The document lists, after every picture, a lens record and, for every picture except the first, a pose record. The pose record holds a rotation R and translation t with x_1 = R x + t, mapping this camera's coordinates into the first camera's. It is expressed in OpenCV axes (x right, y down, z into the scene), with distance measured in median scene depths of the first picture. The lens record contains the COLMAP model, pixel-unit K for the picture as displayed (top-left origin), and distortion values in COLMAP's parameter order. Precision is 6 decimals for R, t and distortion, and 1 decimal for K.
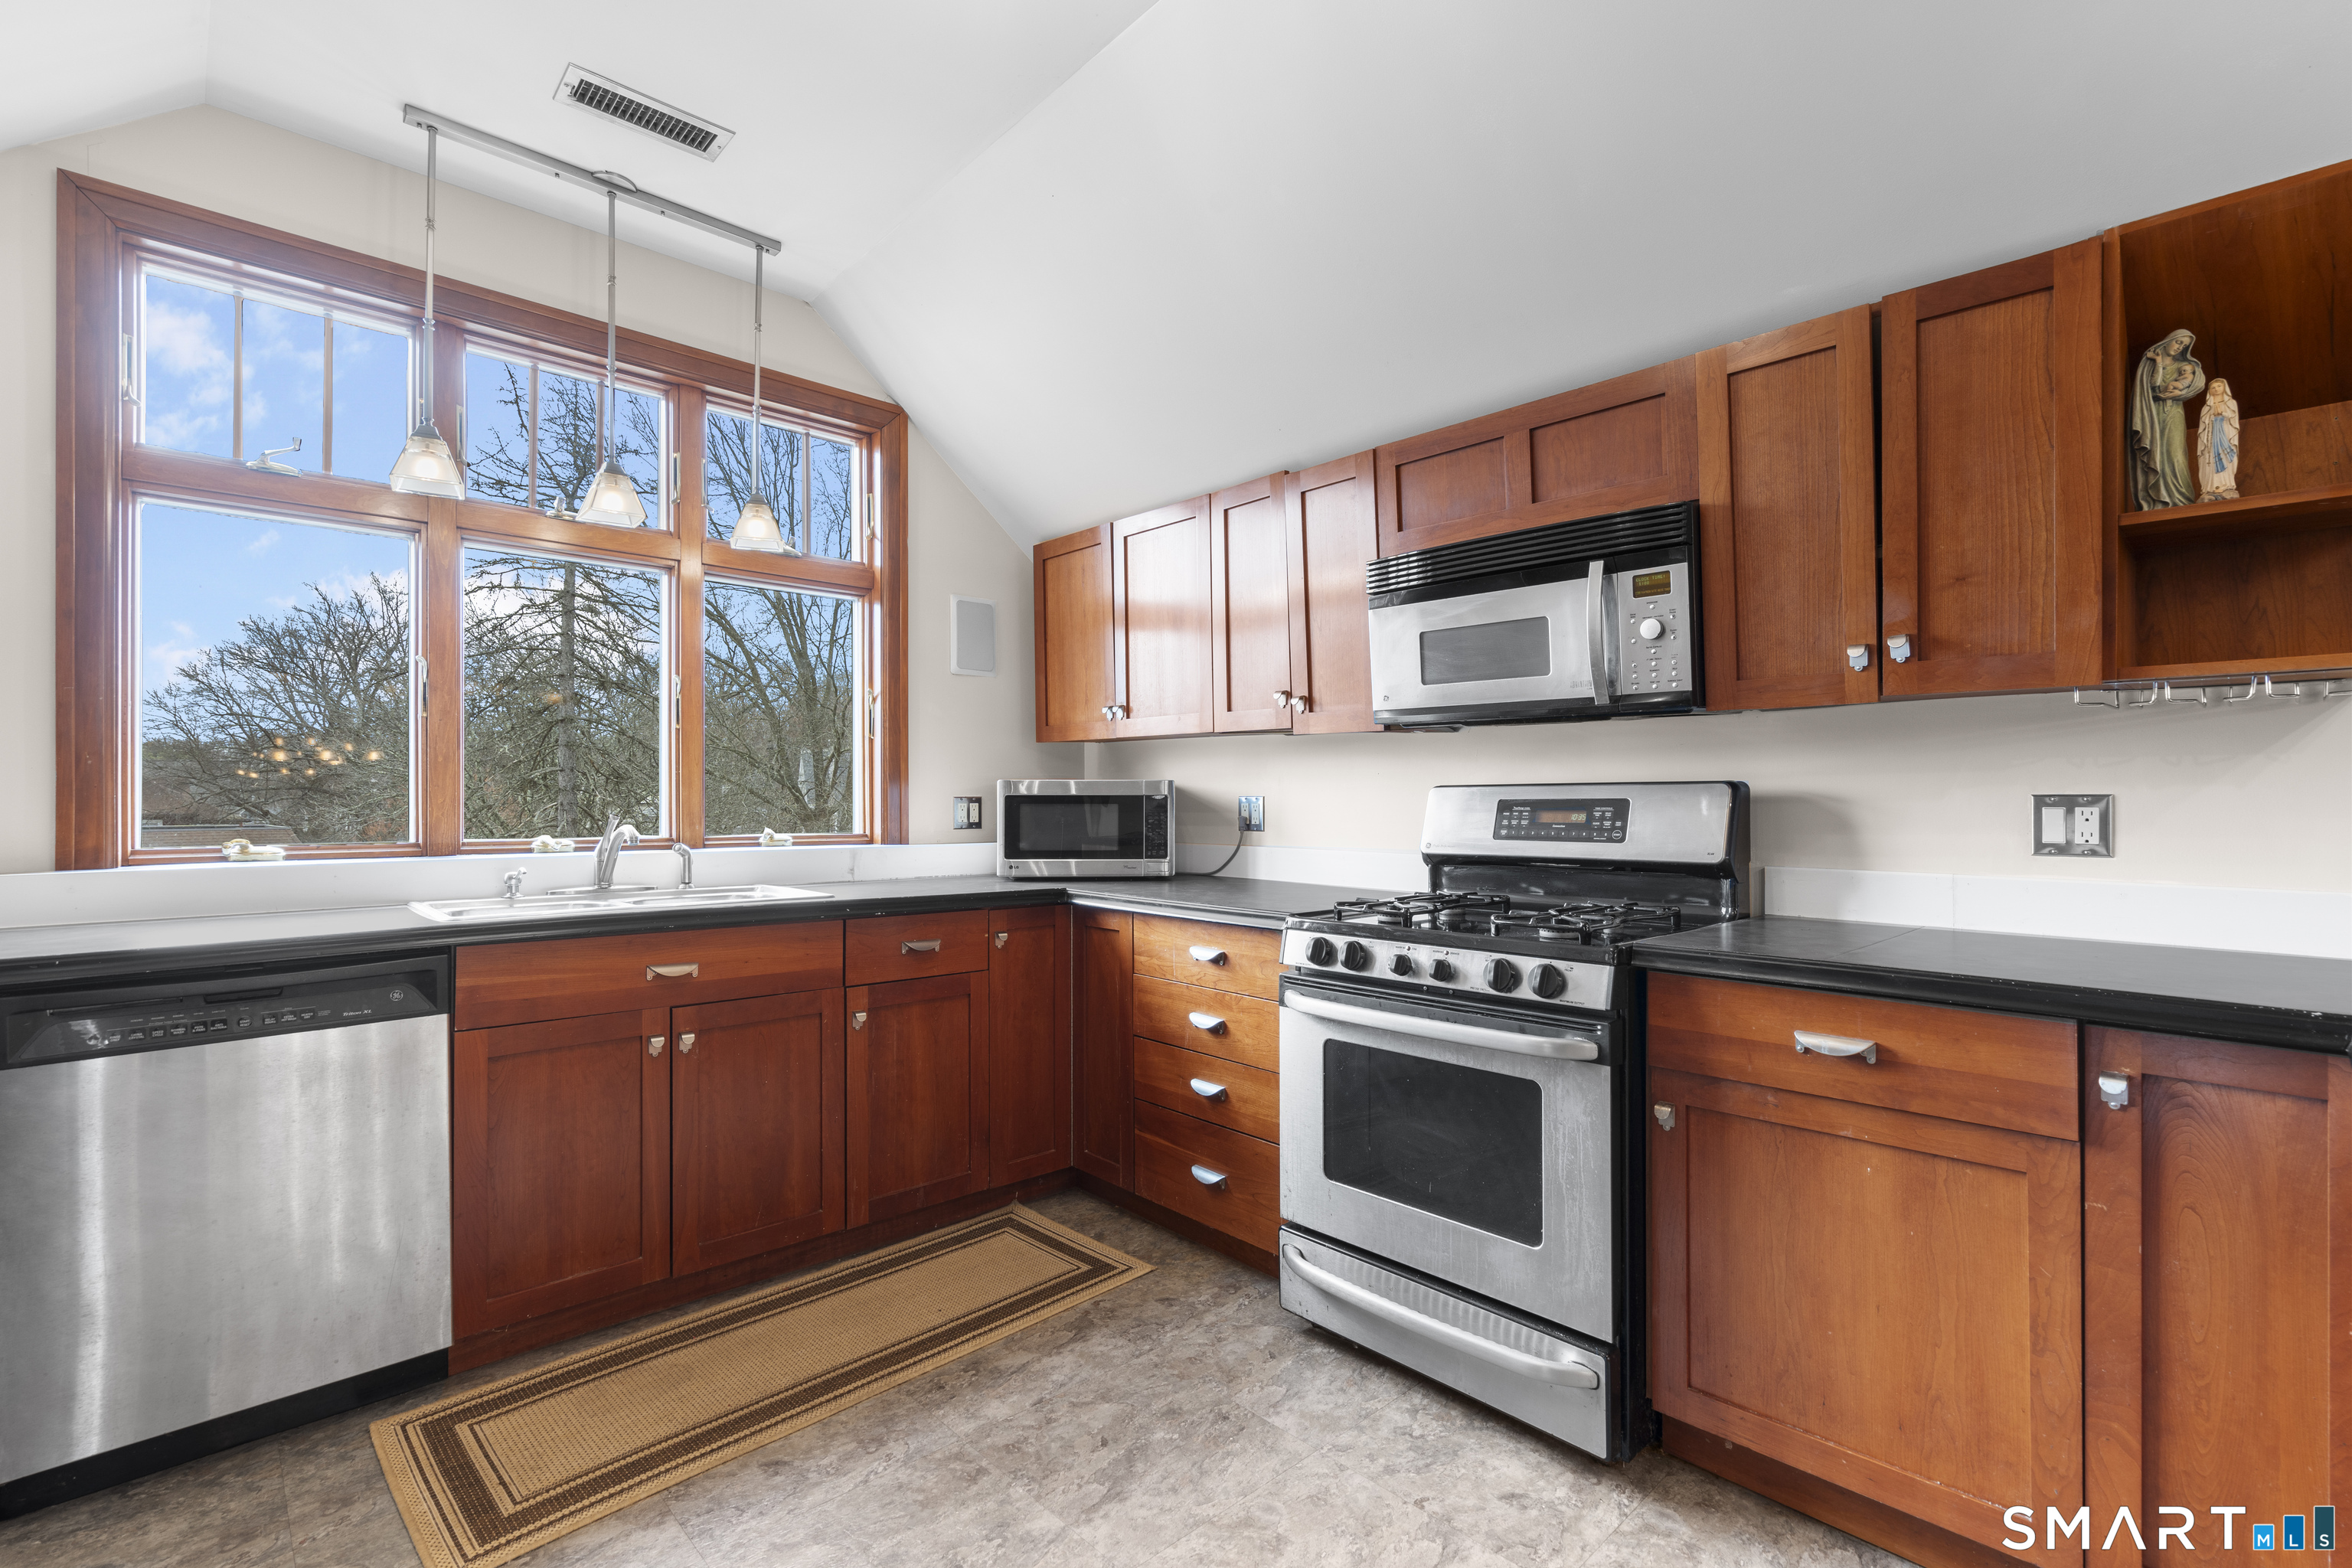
lens RADIAL K [[1048.7, 0, 1172.6], [0, 1048.7, 789.9], [0, 0, 1]] dist [-0.010779, 0.003544]
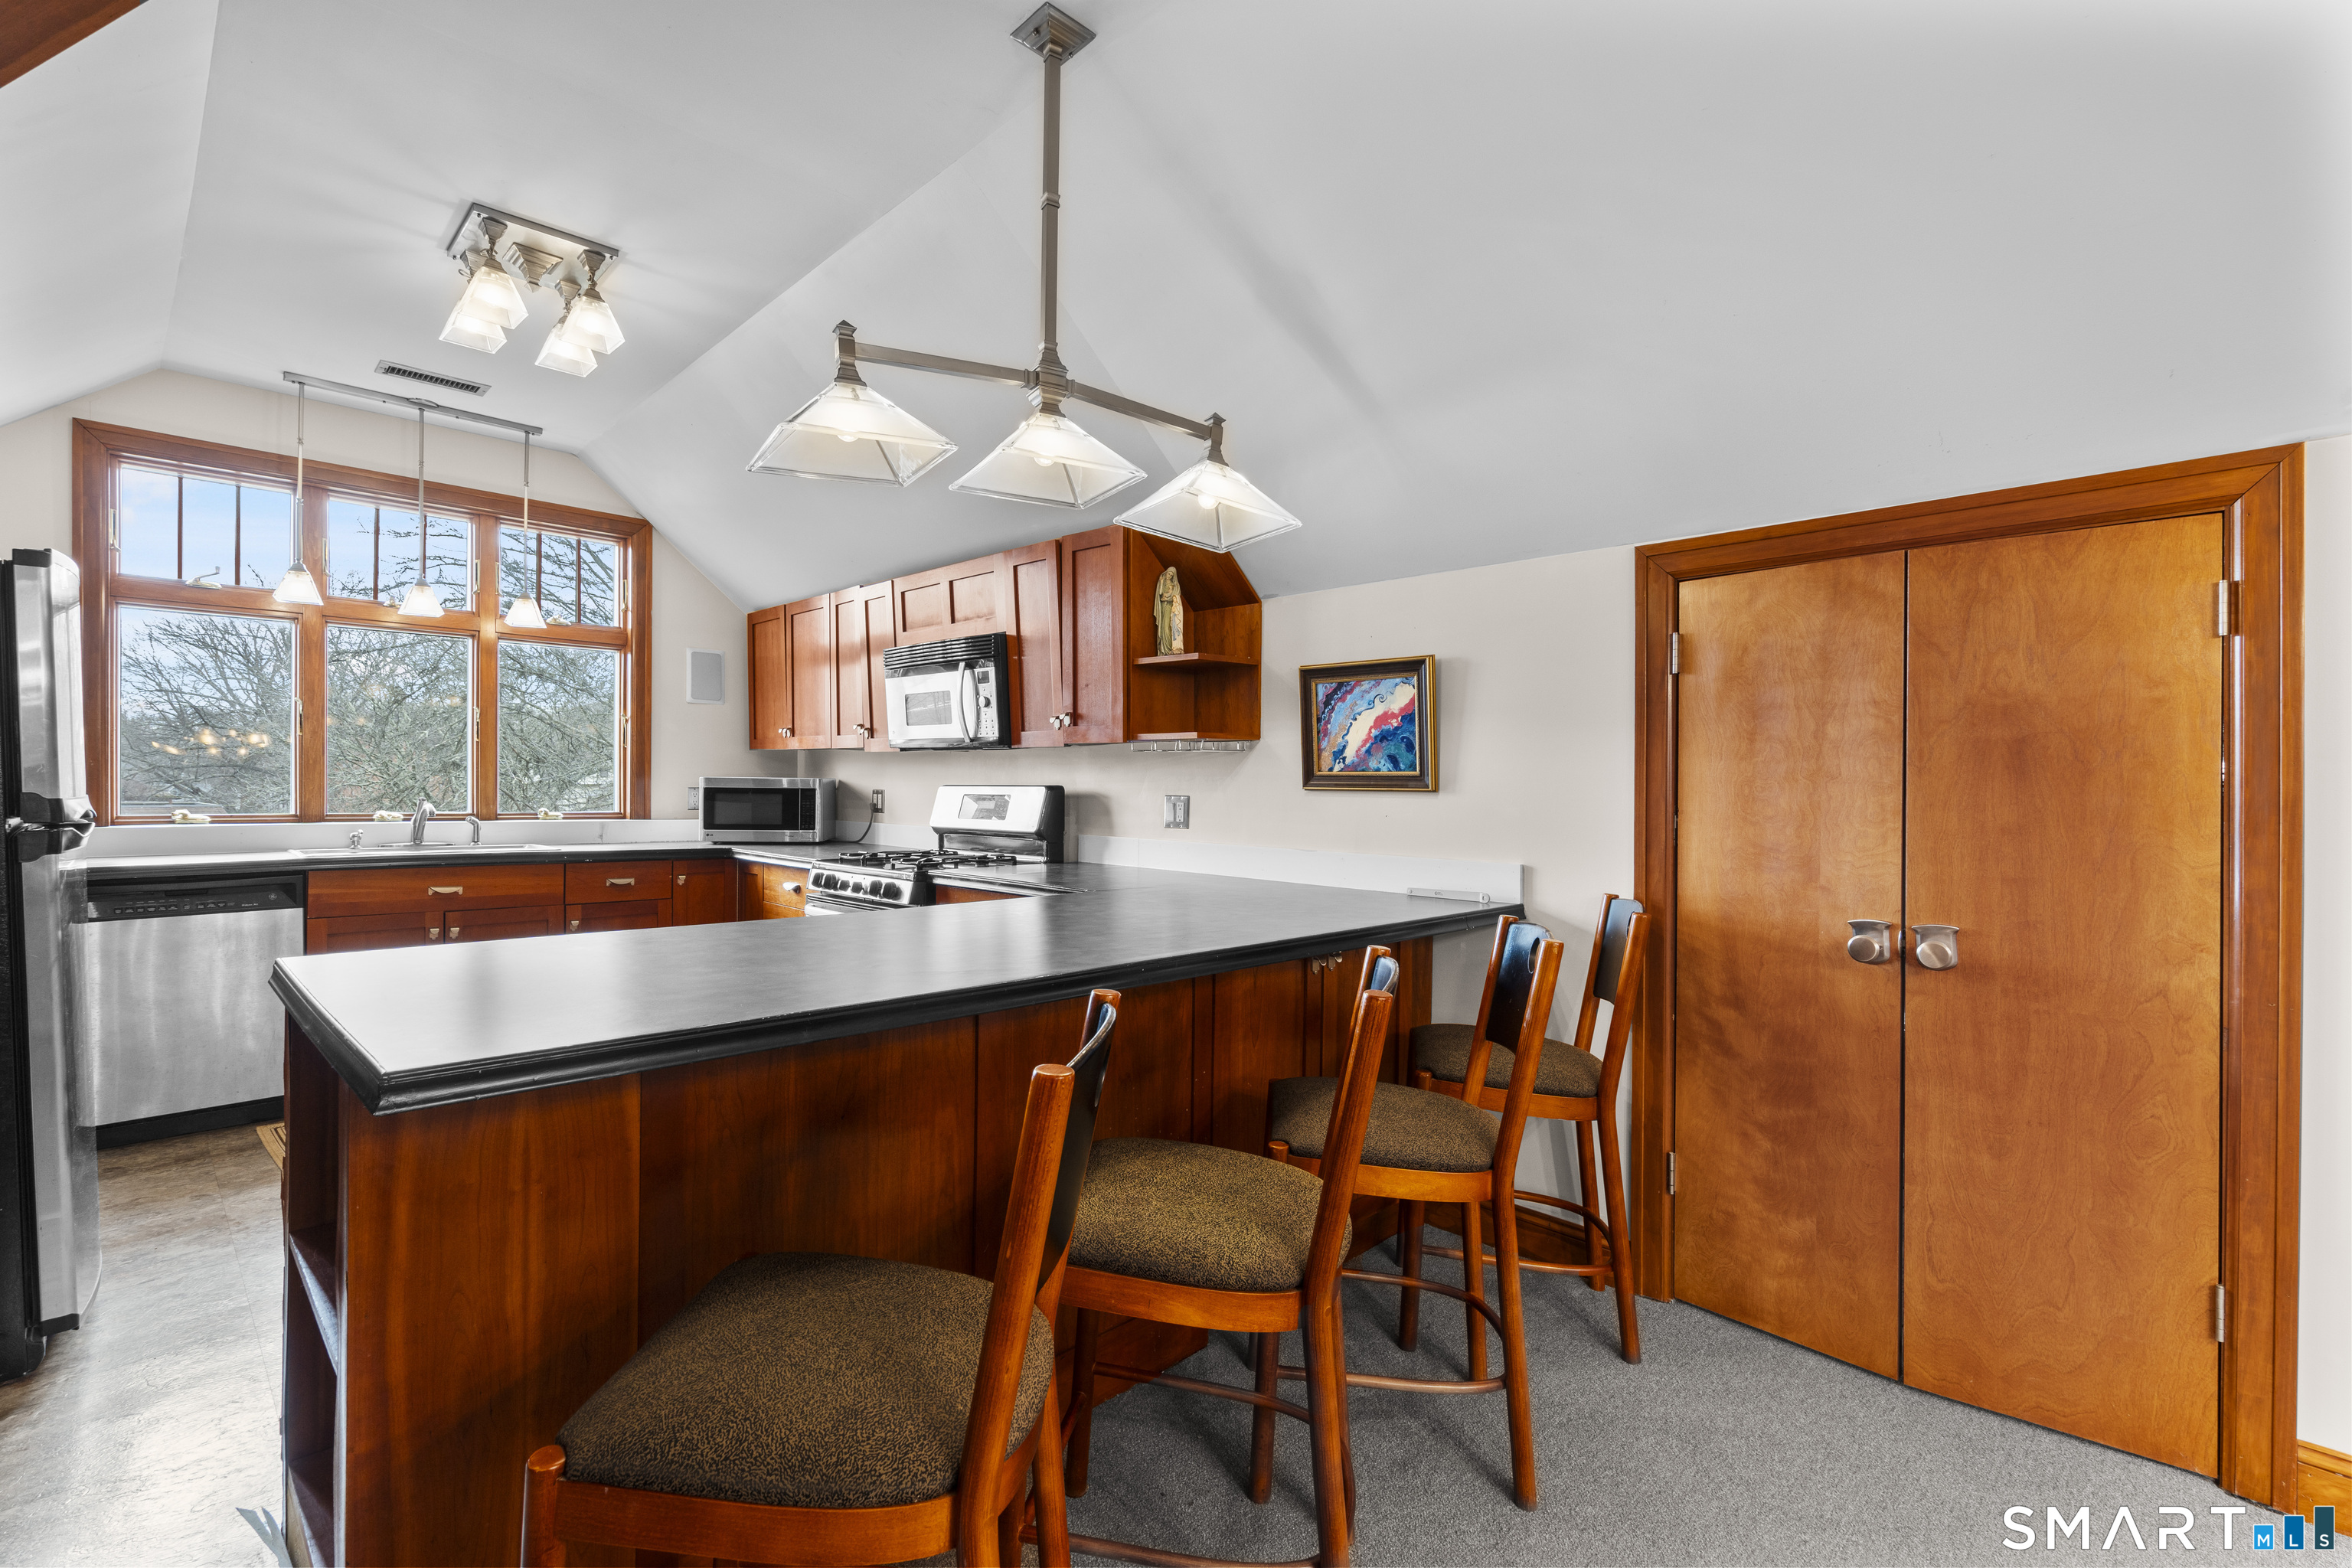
lens RADIAL K [[1048.7, 0, 1172.6], [0, 1048.7, 789.9], [0, 0, 1]] dist [-0.010779, 0.003544]
pose [[0.999255, 0.010480, 0.037130, 0.572903], [-0.010942, 0.999865, 0.012262, -0.021224], [-0.036997, -0.012659, 0.999235, -0.662006]]
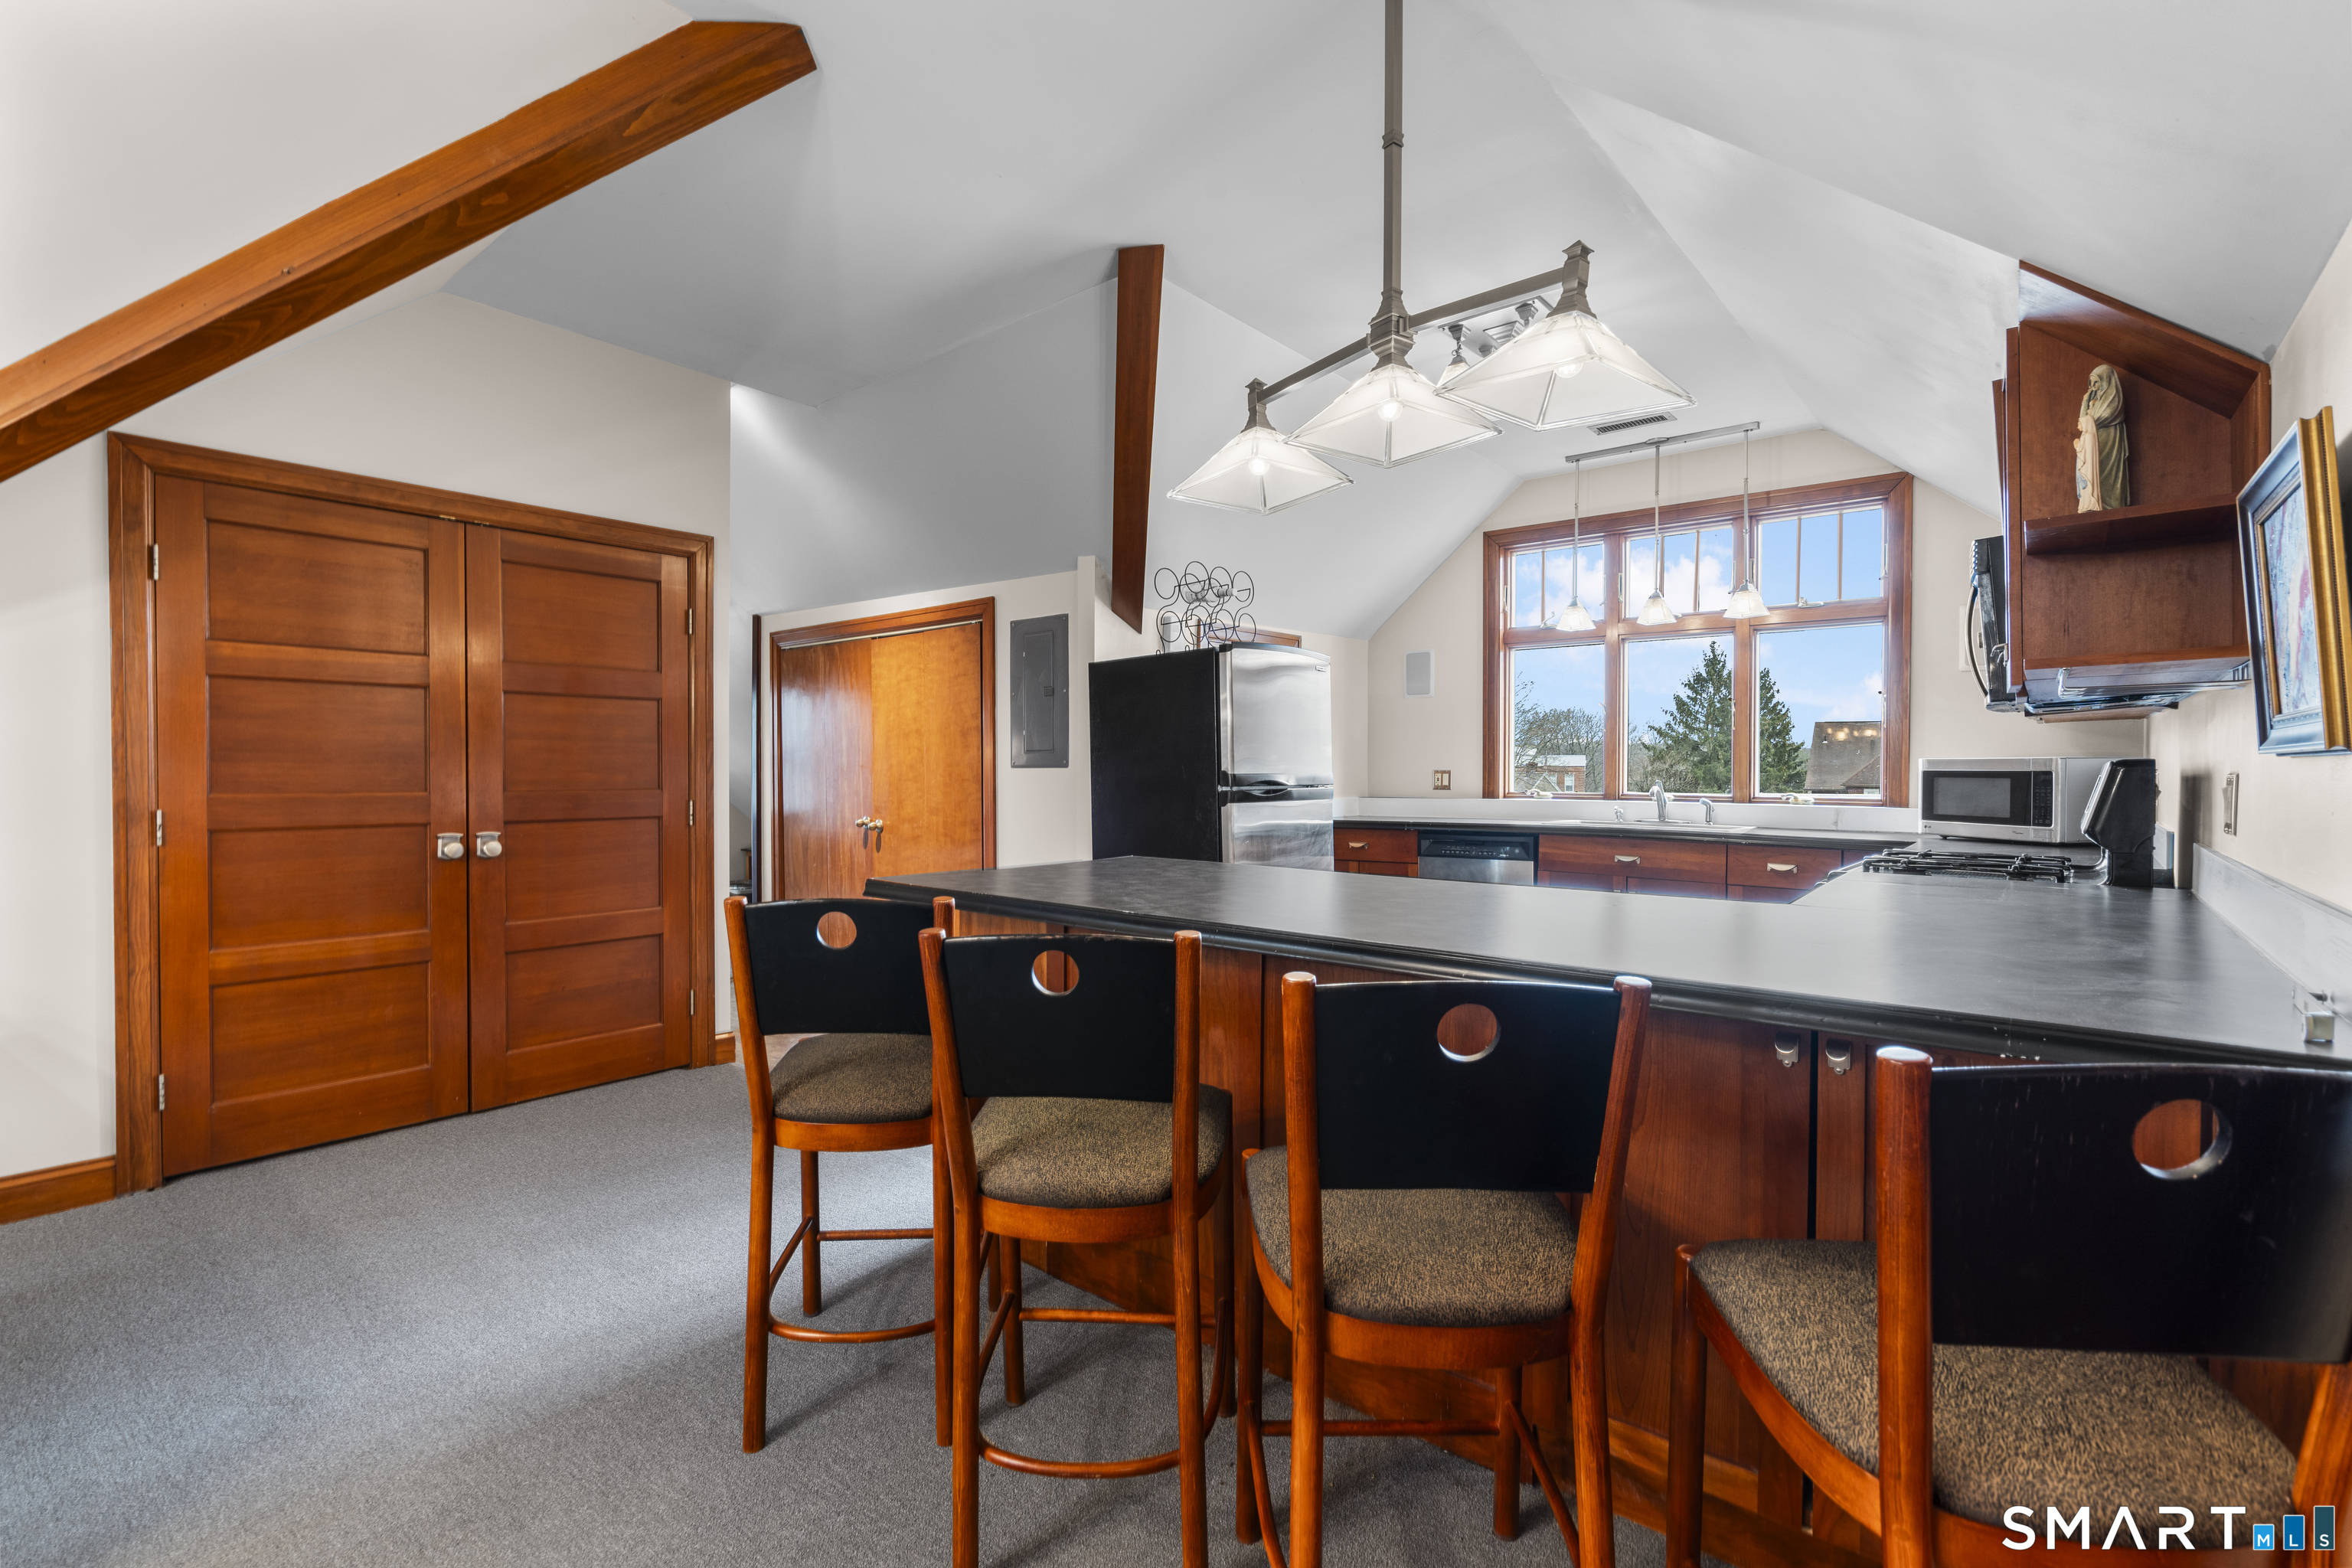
lens RADIAL K [[1071.4, 0, 1211.9], [0, 1071.4, 784.9], [0, 0, 1]] dist [0.018531, 0.000268]
pose [[0.154553, 0.016944, -0.987839, 1.276537], [0.008211, 0.999796, 0.018434, -0.011611], [0.987950, -0.010960, 0.154382, -0.088602]]
